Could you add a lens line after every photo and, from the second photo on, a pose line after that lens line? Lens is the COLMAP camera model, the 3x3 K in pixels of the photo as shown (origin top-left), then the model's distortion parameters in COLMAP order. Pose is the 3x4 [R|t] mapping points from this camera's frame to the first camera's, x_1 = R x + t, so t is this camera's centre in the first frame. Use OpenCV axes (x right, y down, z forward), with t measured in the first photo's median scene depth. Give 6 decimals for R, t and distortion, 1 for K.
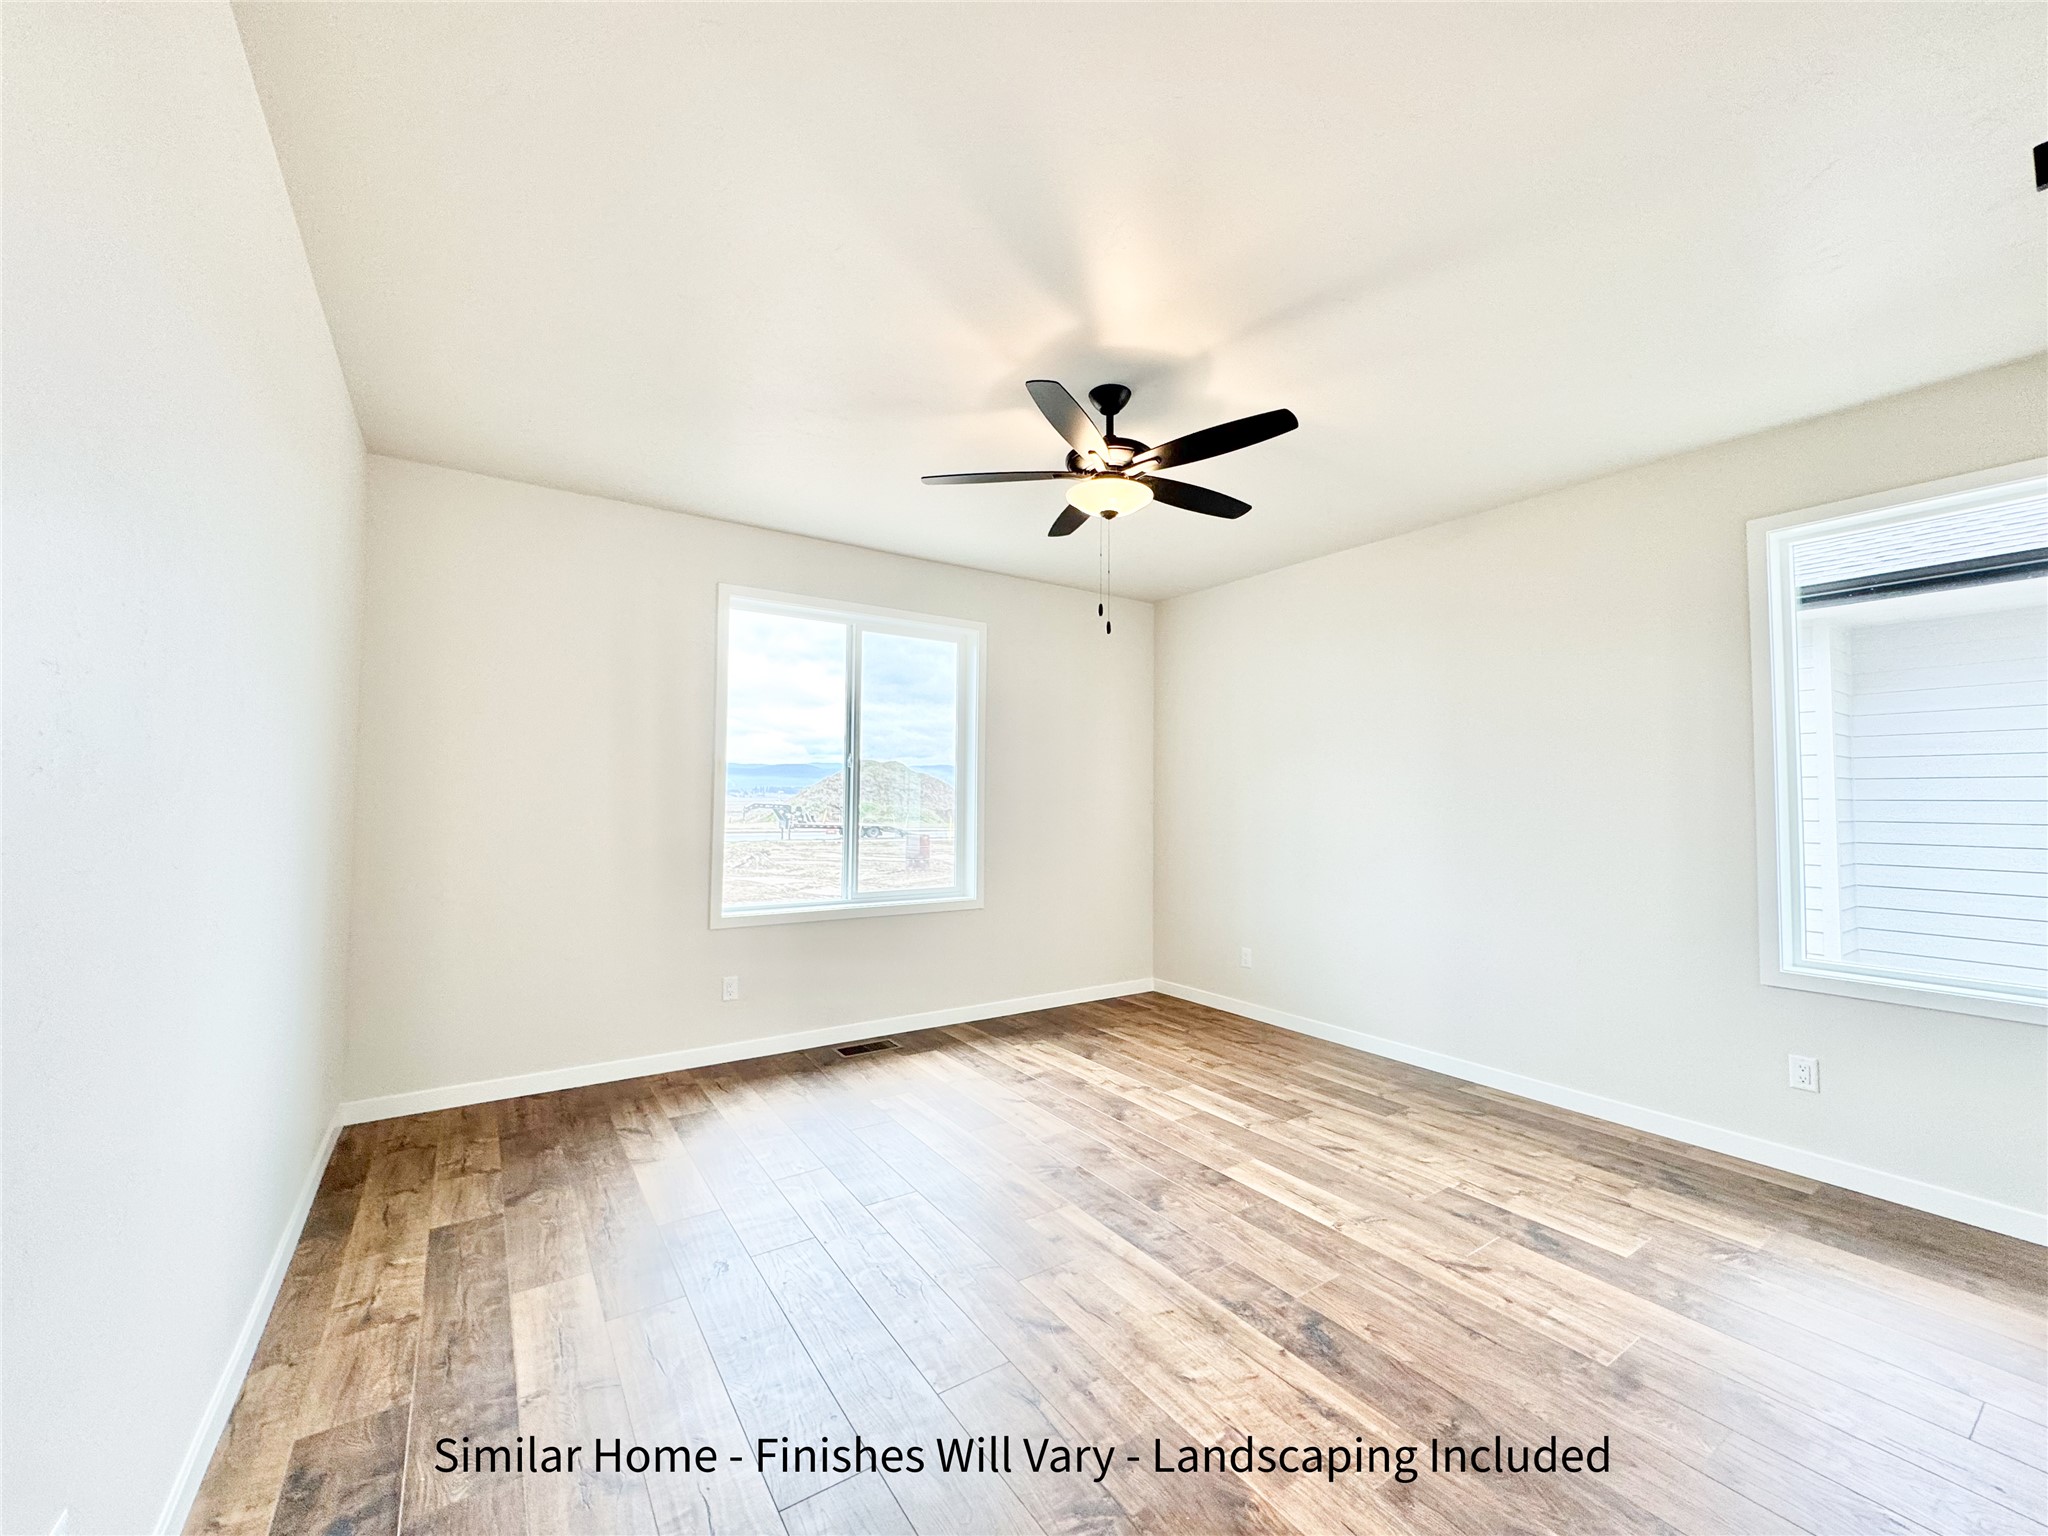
lens RADIAL K [[814.8, 0, 1023.2], [0, 814.8, 764.7], [0, 0, 1]] dist [-0.001619, 0.000661]
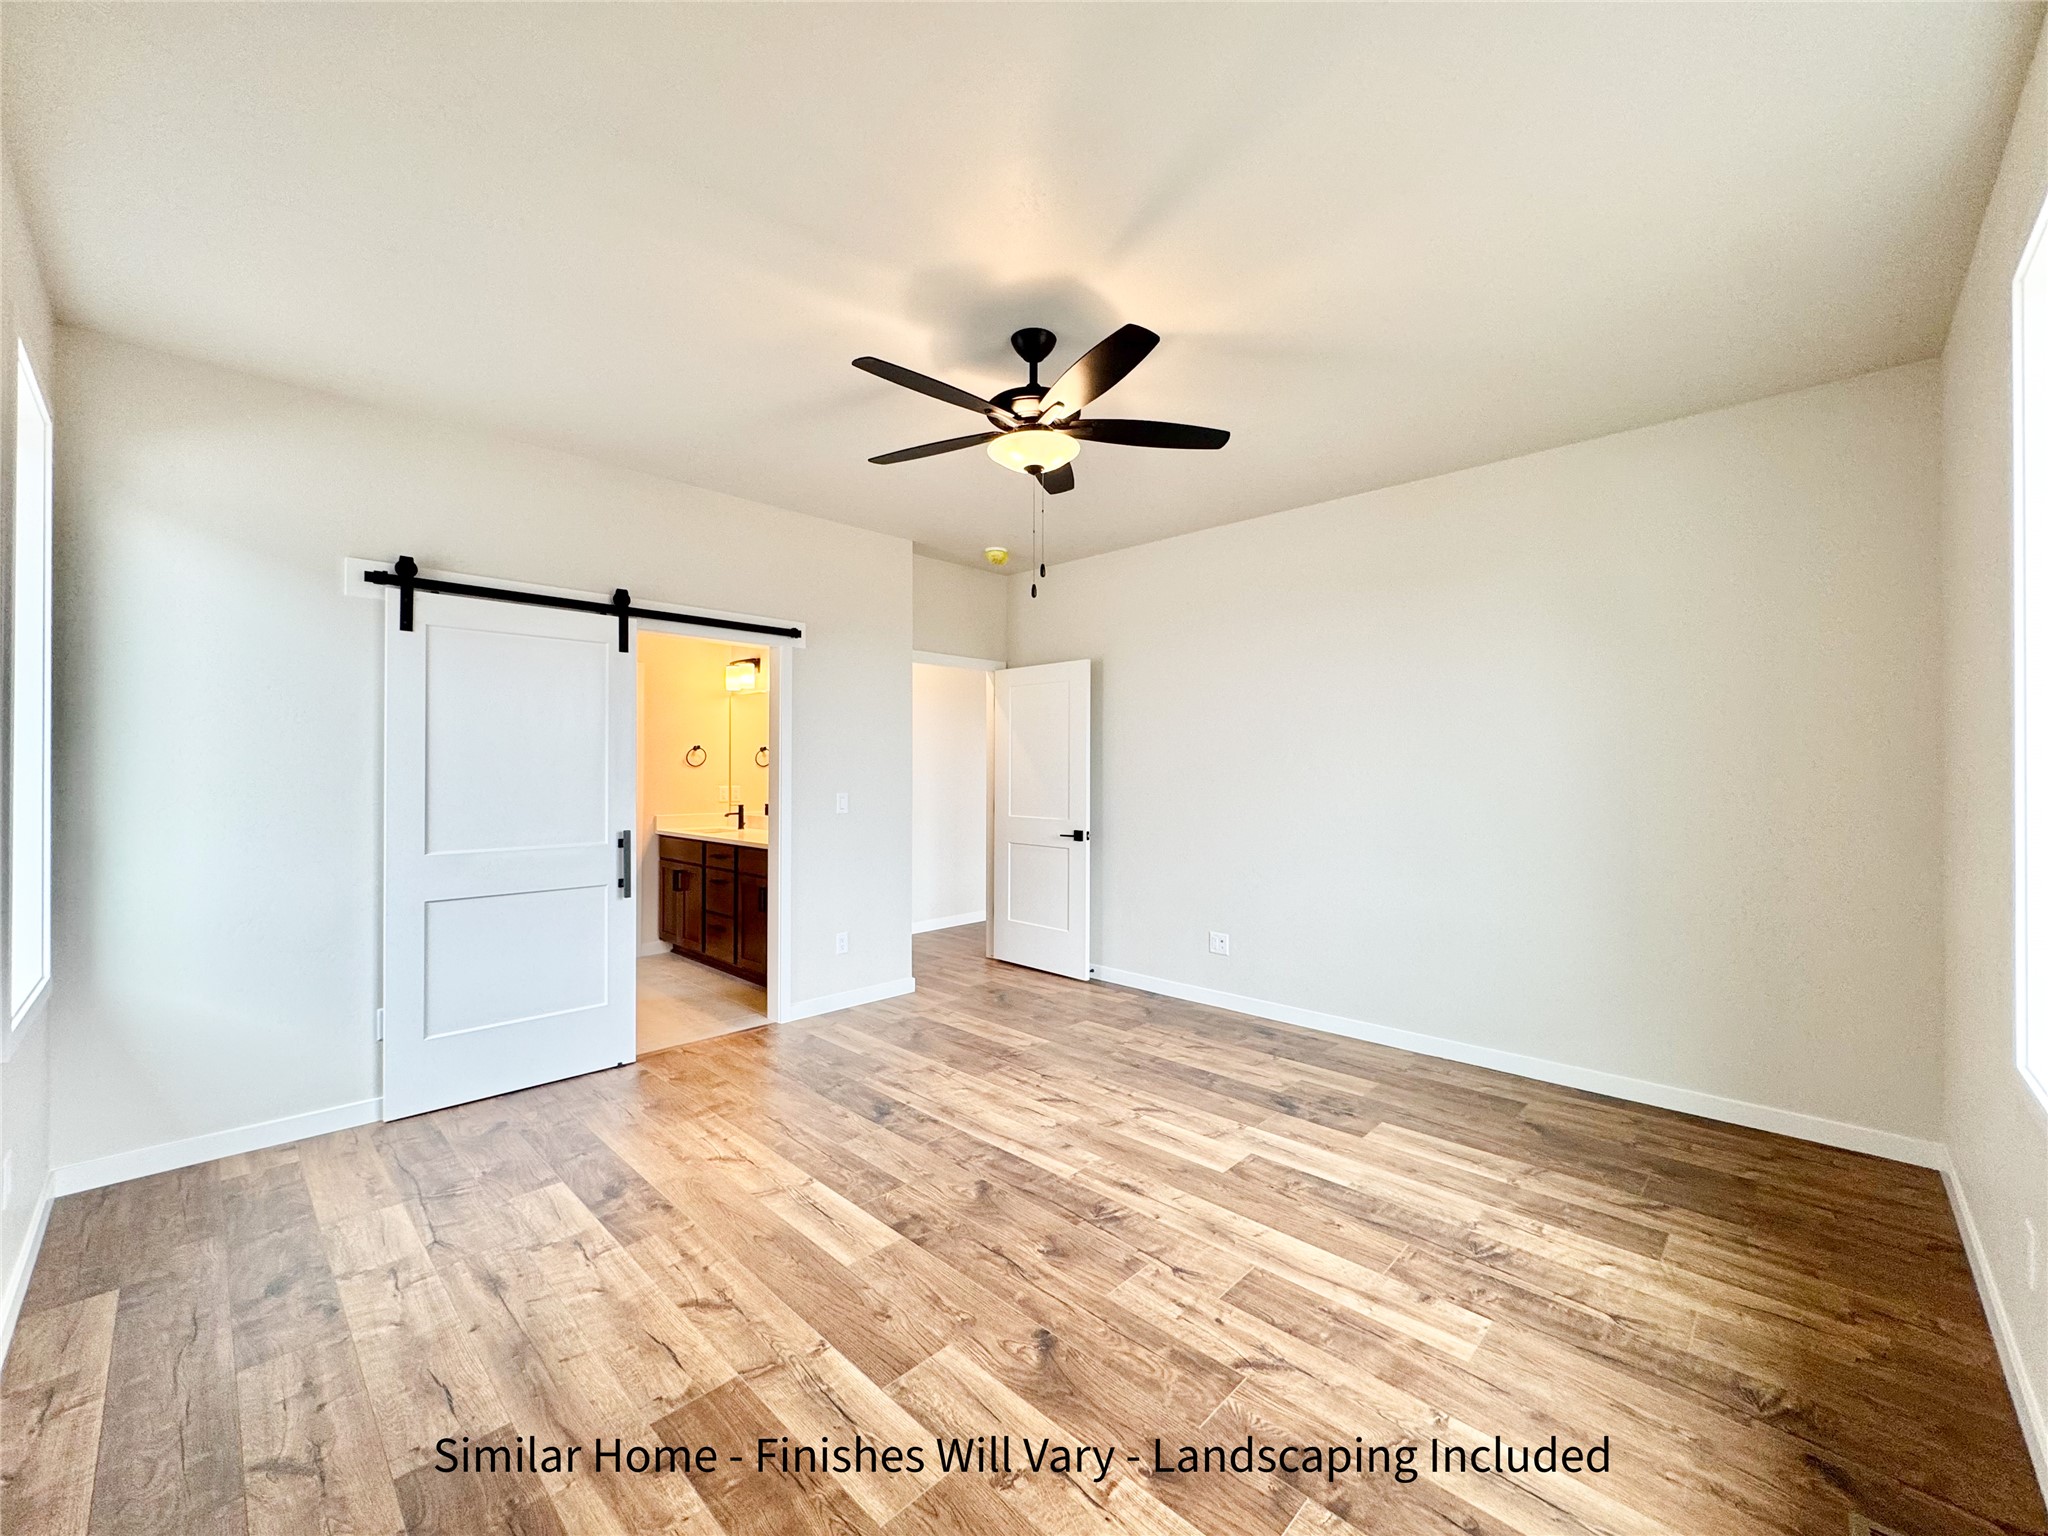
lens RADIAL K [[814.8, 0, 1023.2], [0, 814.8, 764.7], [0, 0, 1]] dist [-0.001619, 0.000661]
pose [[-0.979159, -0.011744, -0.202754, 0.316745], [-0.001130, 0.998626, -0.052386, 0.085705], [0.203091, -0.051065, -0.977827, 1.977565]]
